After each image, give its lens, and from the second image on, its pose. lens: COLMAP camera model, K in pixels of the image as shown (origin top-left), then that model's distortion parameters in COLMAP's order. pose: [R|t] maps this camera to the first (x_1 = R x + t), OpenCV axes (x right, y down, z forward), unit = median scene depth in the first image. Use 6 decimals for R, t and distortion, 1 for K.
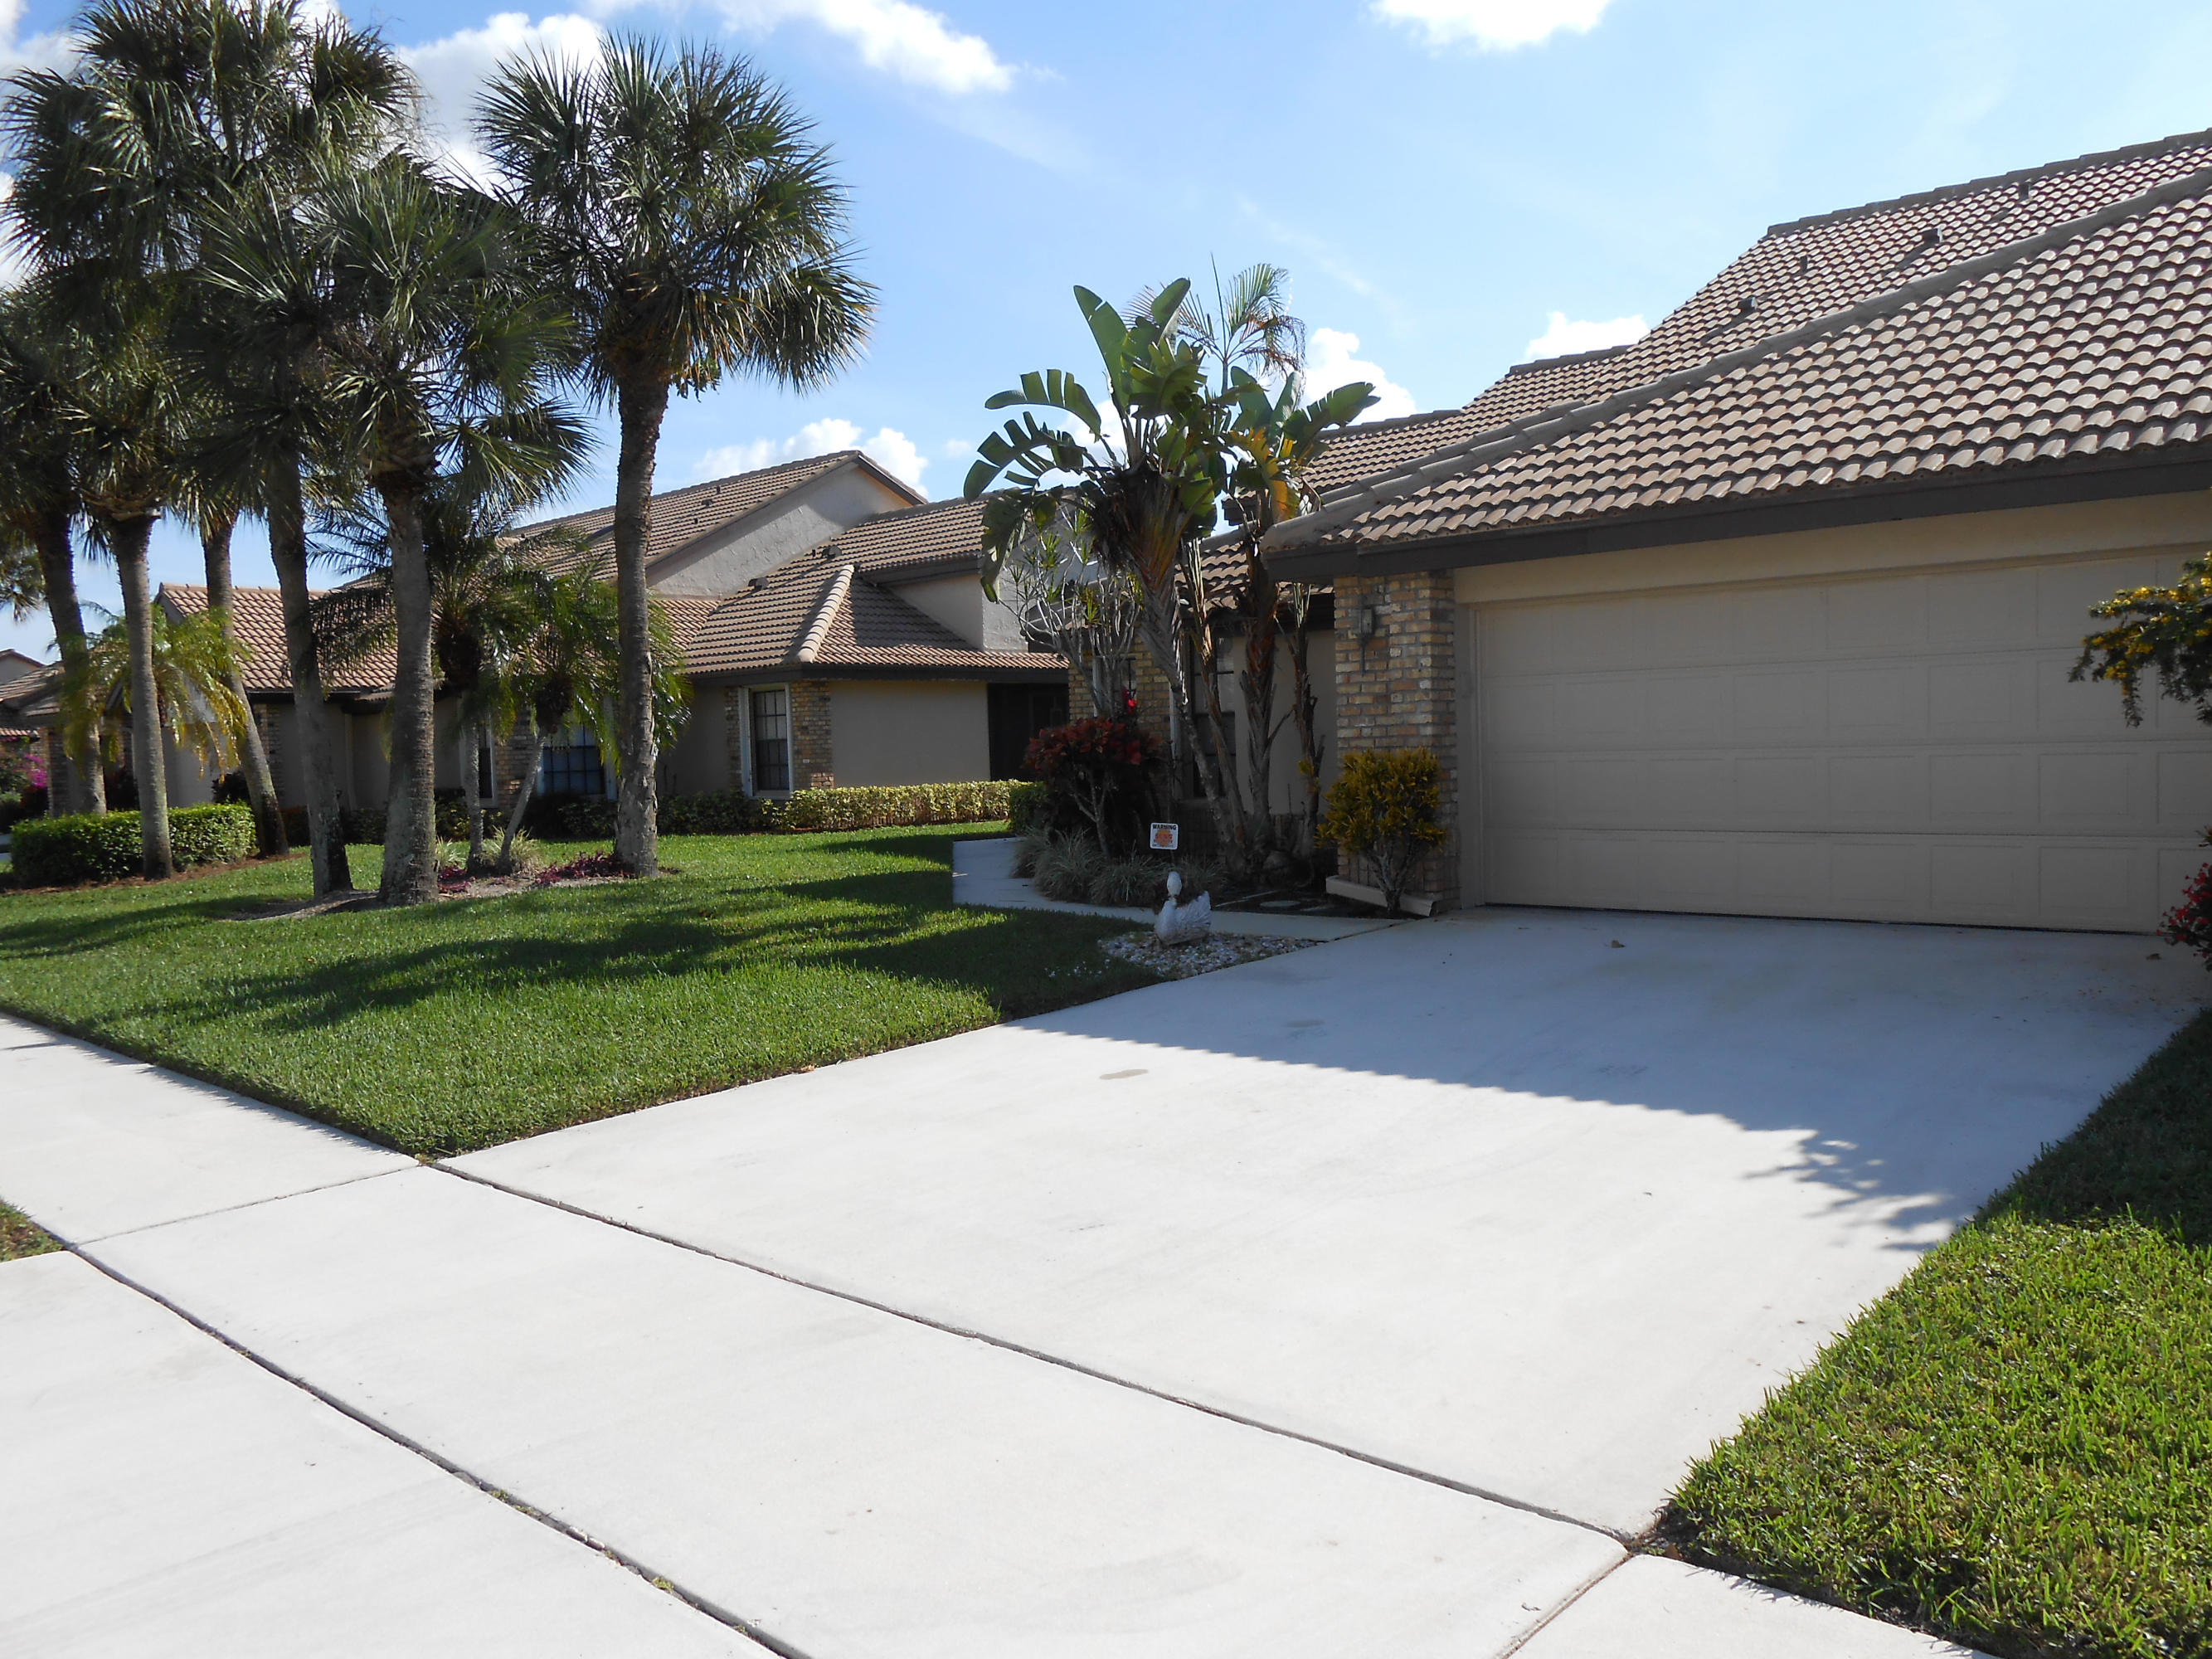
lens RADIAL K [[1722.2, 0, 1106.0], [0, 1722.2, 829.5], [0, 0, 1]] dist [-0.026355, -0.004956]
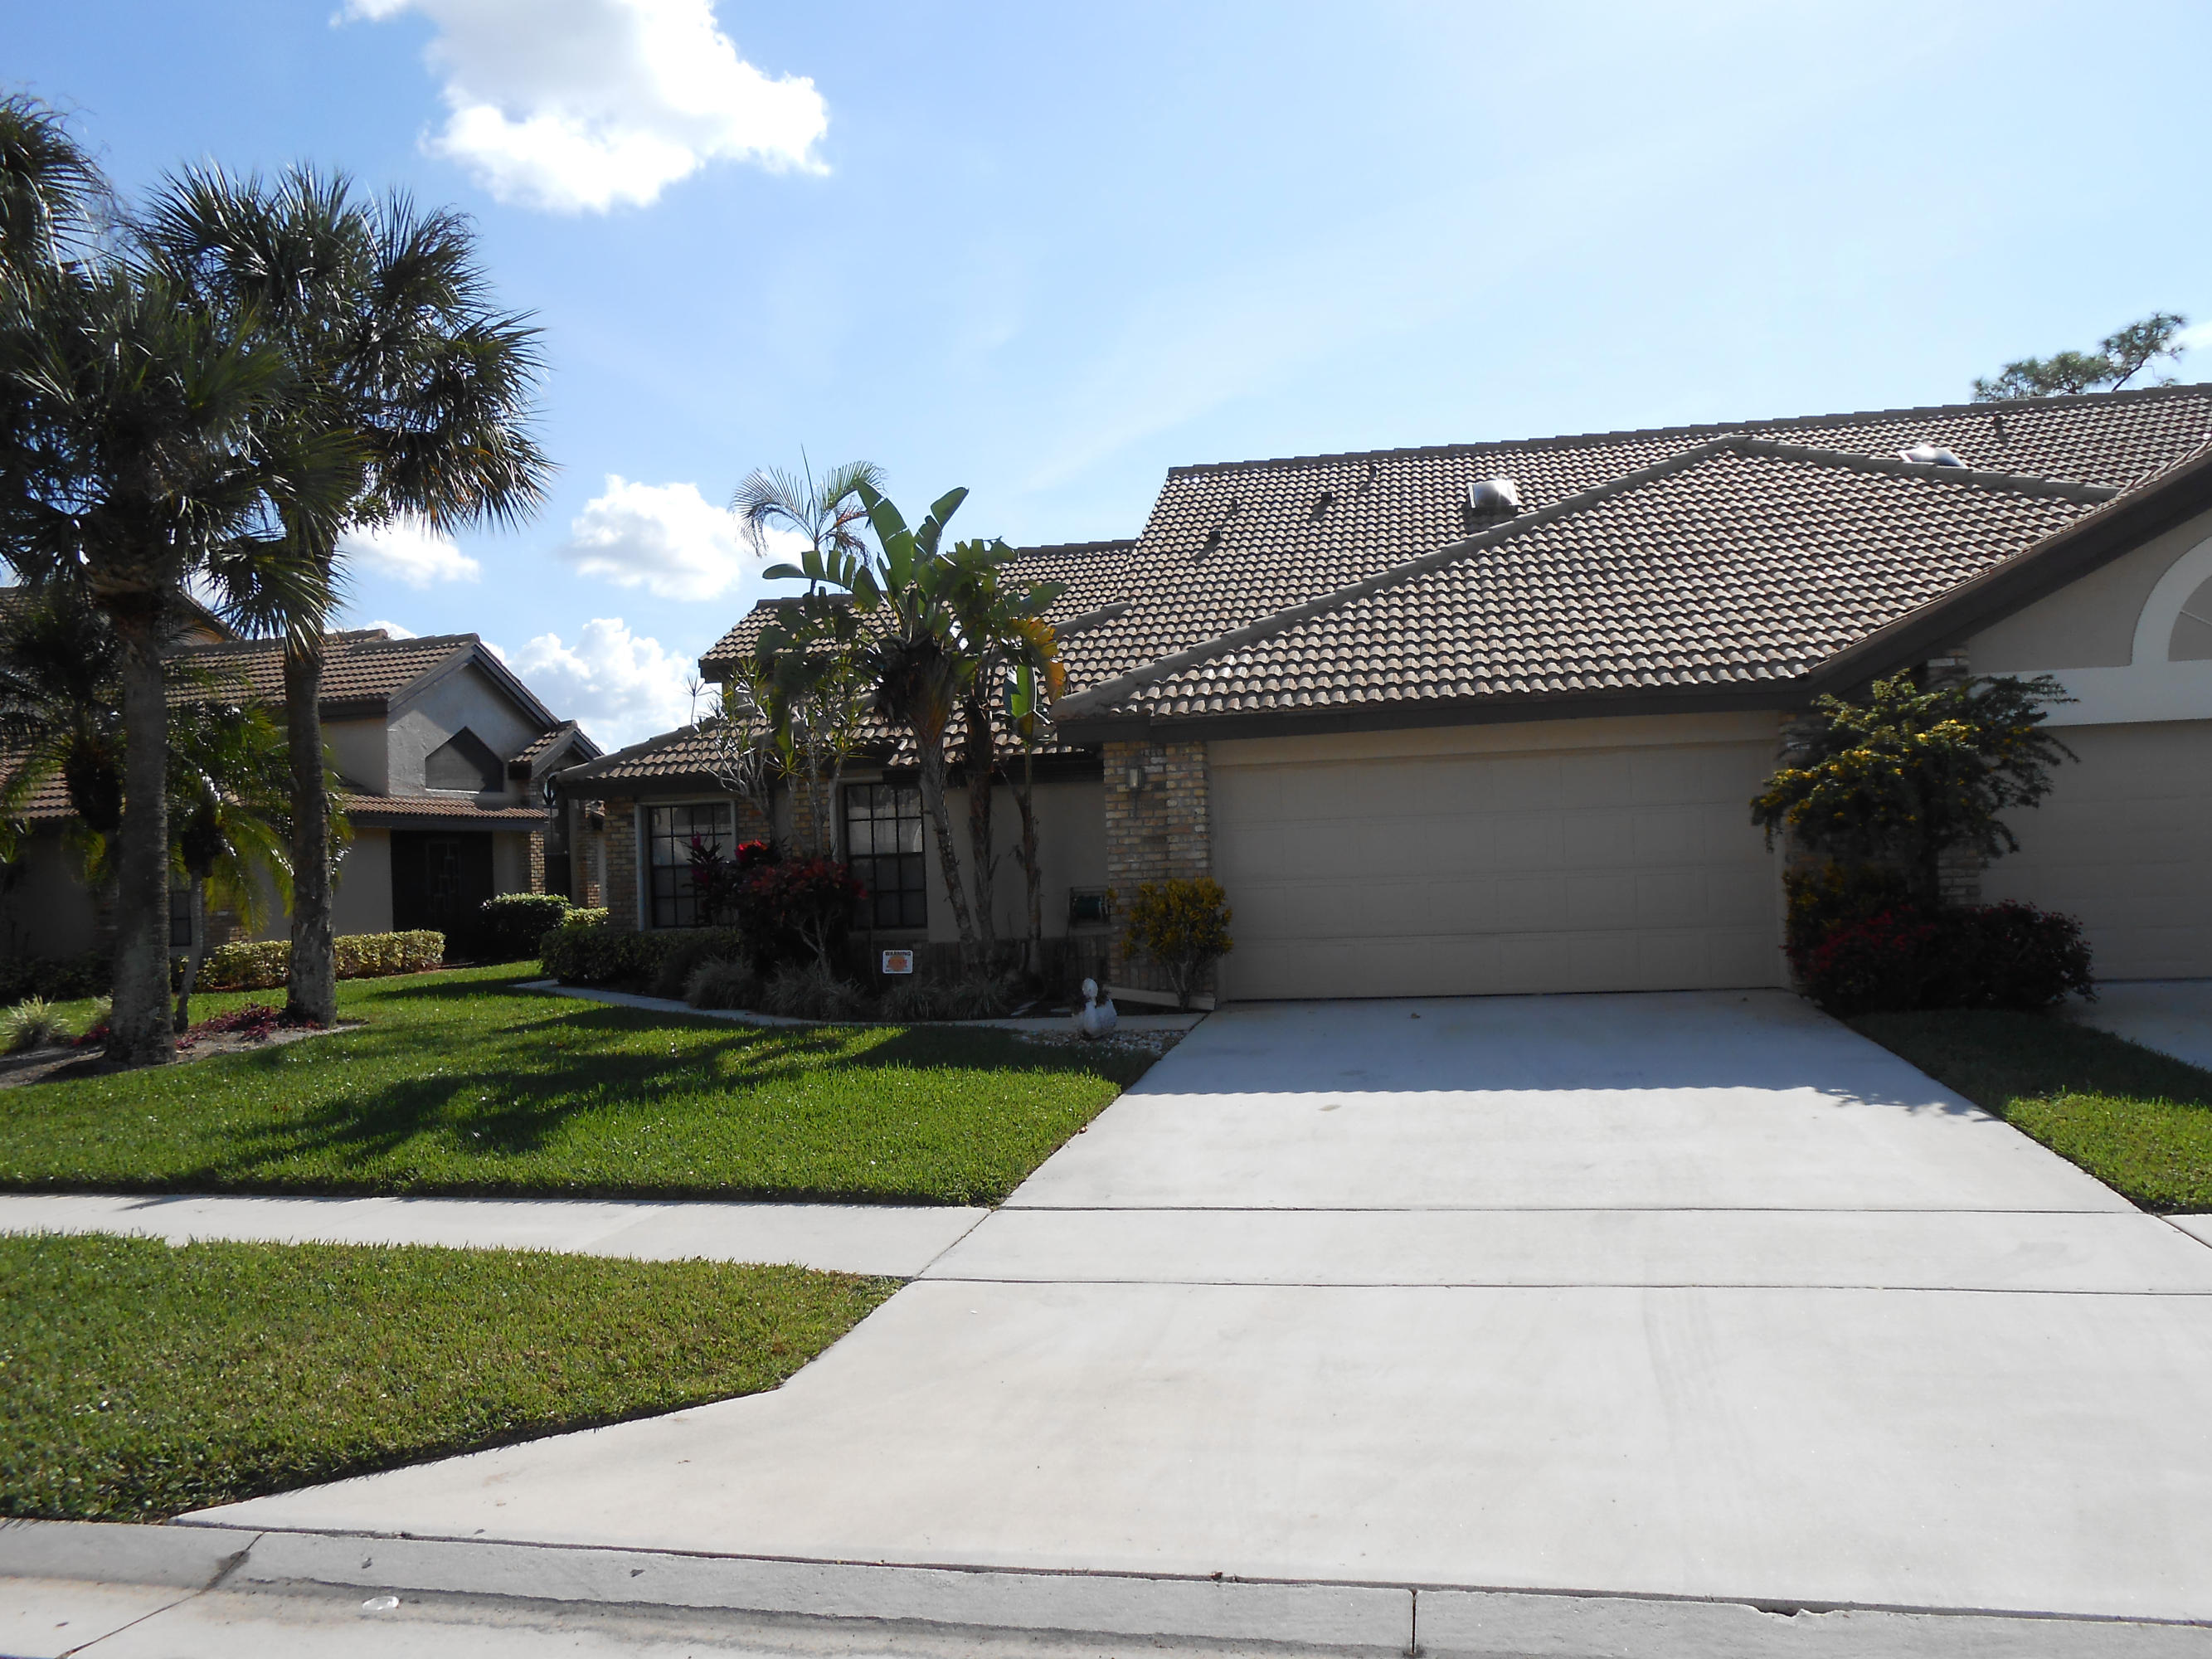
lens RADIAL K [[1731.1, 0, 1106.0], [0, 1731.1, 829.5], [0, 0, 1]] dist [-0.005203, -0.005631]
pose [[0.859688, 0.006599, 0.510777, -0.503486], [0.039351, 0.996090, -0.079101, 0.014680], [-0.509301, 0.088102, 0.856067, -0.061302]]
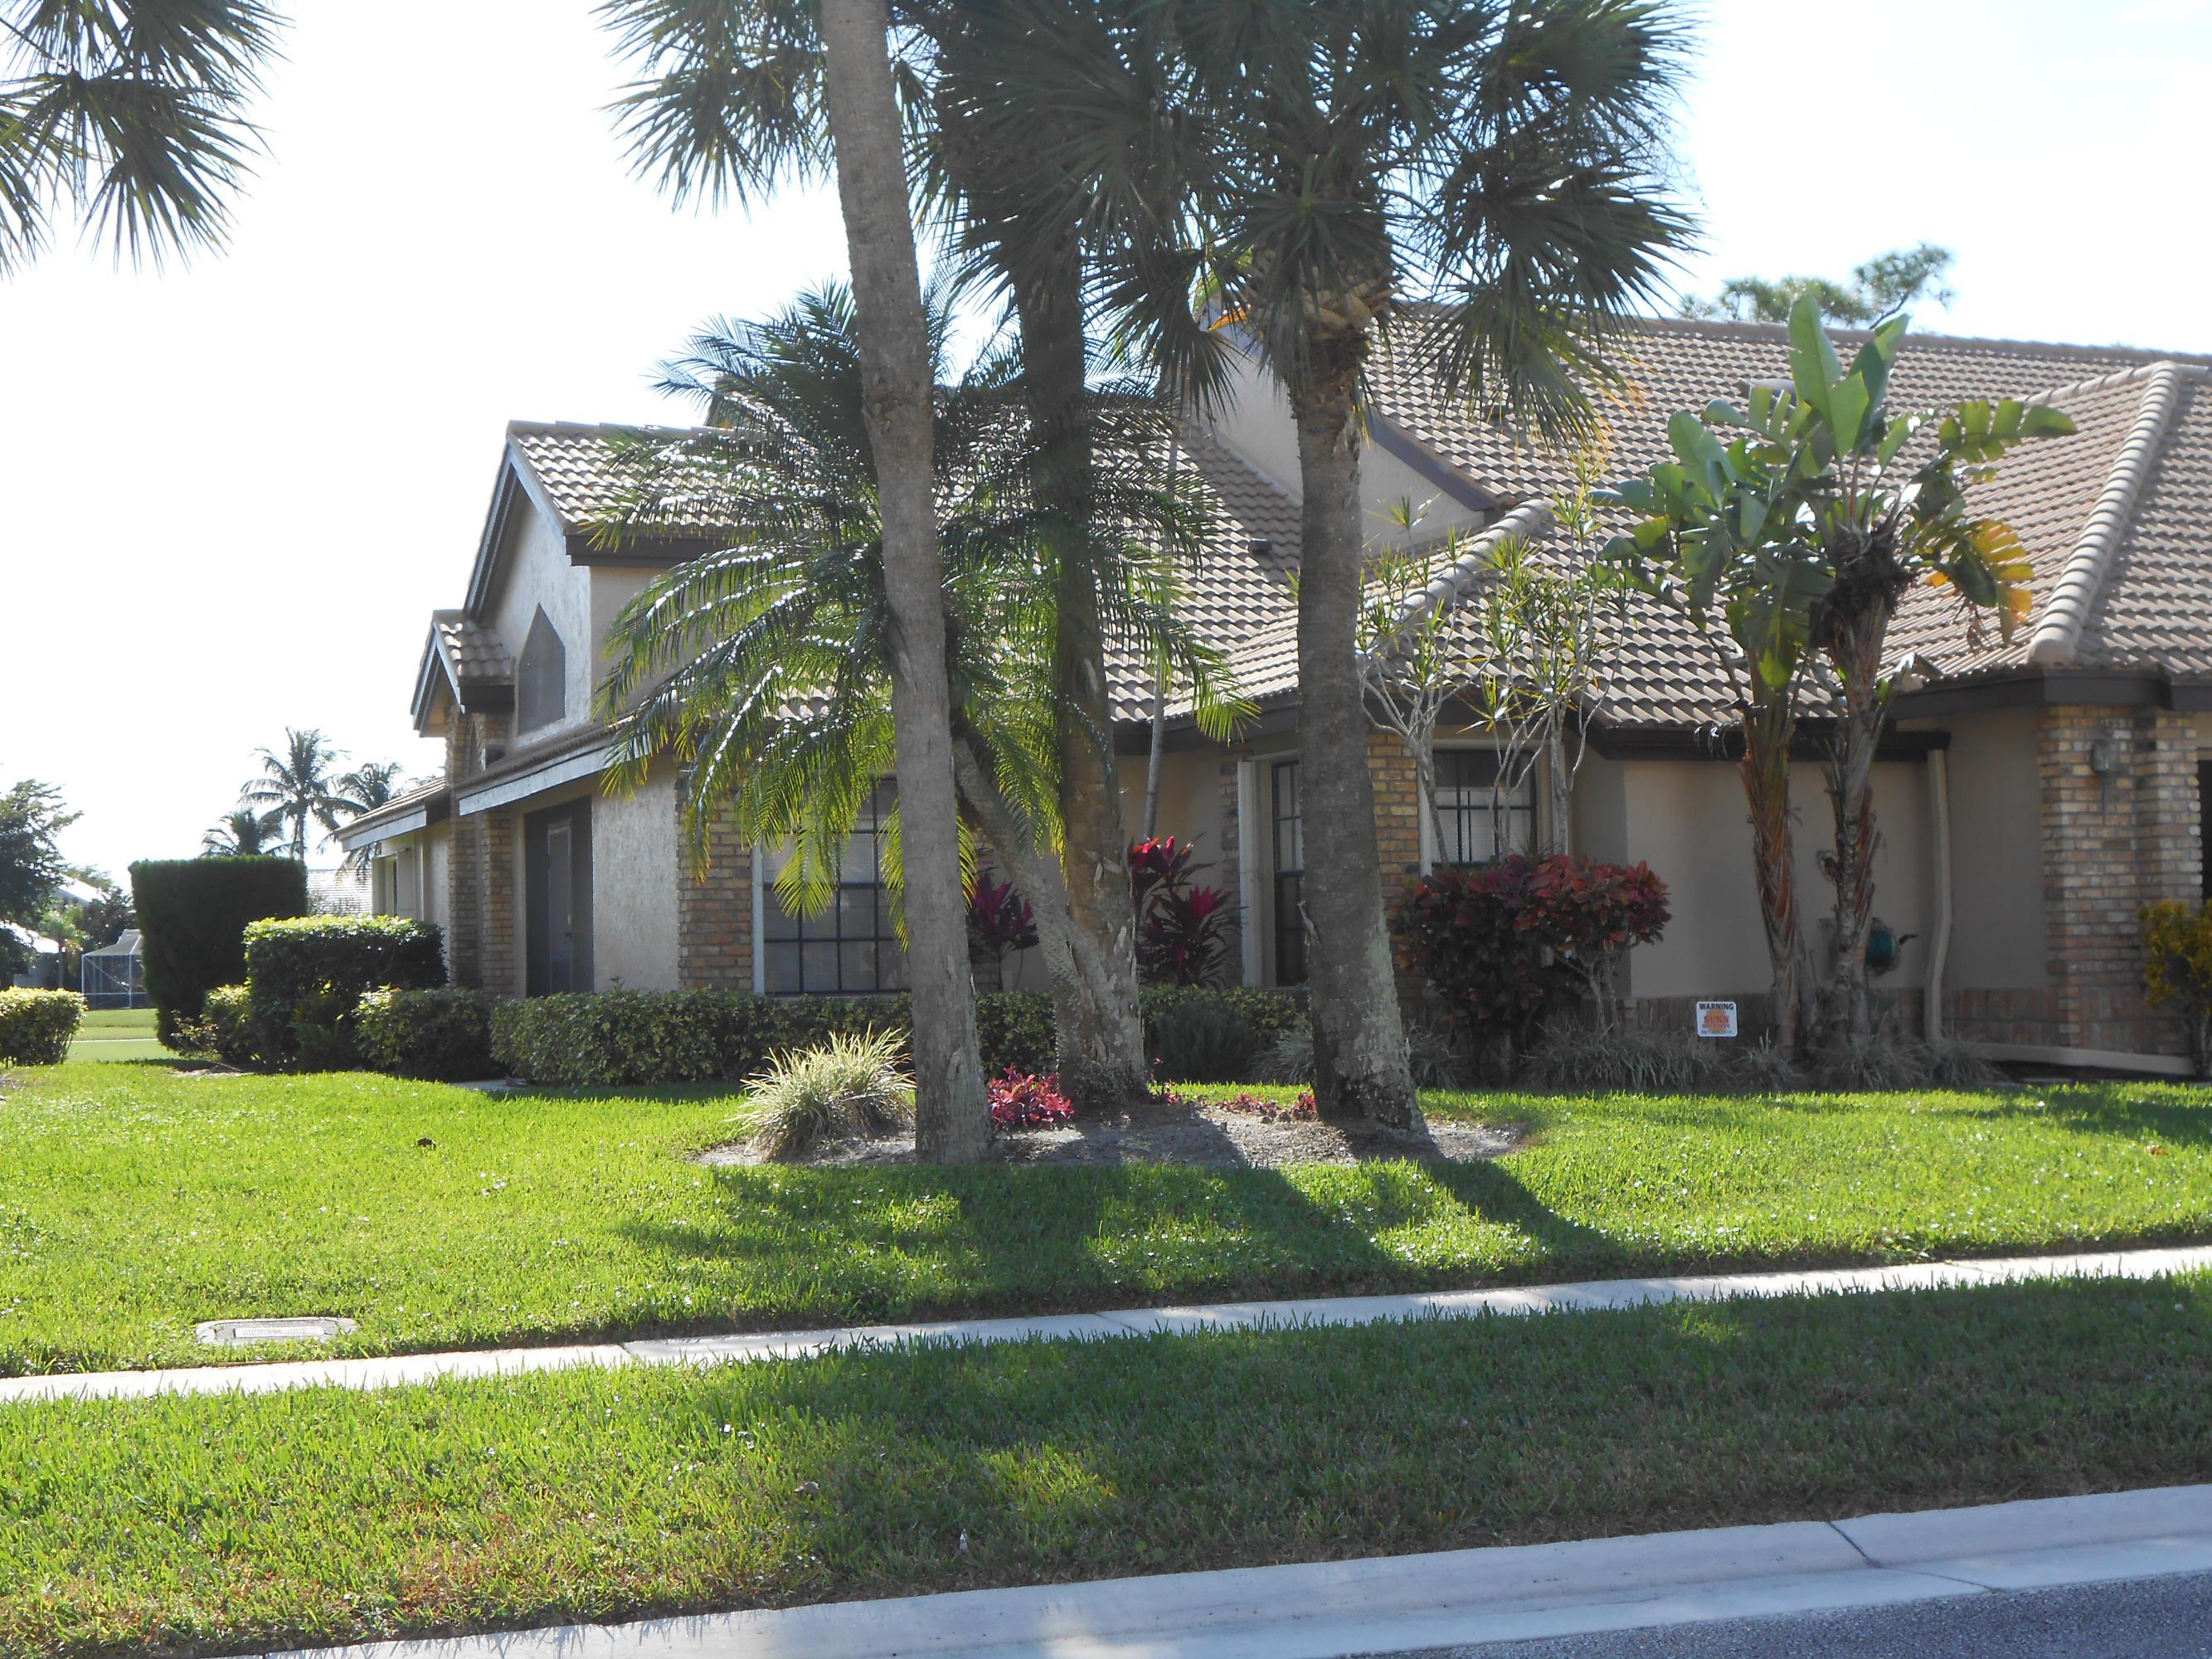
lens RADIAL K [[3185.8, 0, 1106.0], [0, 3185.8, 829.5], [0, 0, 1]] dist [-0.006661, -0.011088]
pose [[0.438859, 0.062388, 0.896388, -1.536039], [0.051644, 0.994186, -0.094479, 0.045199], [-0.897071, 0.087756, 0.433085, 0.742254]]
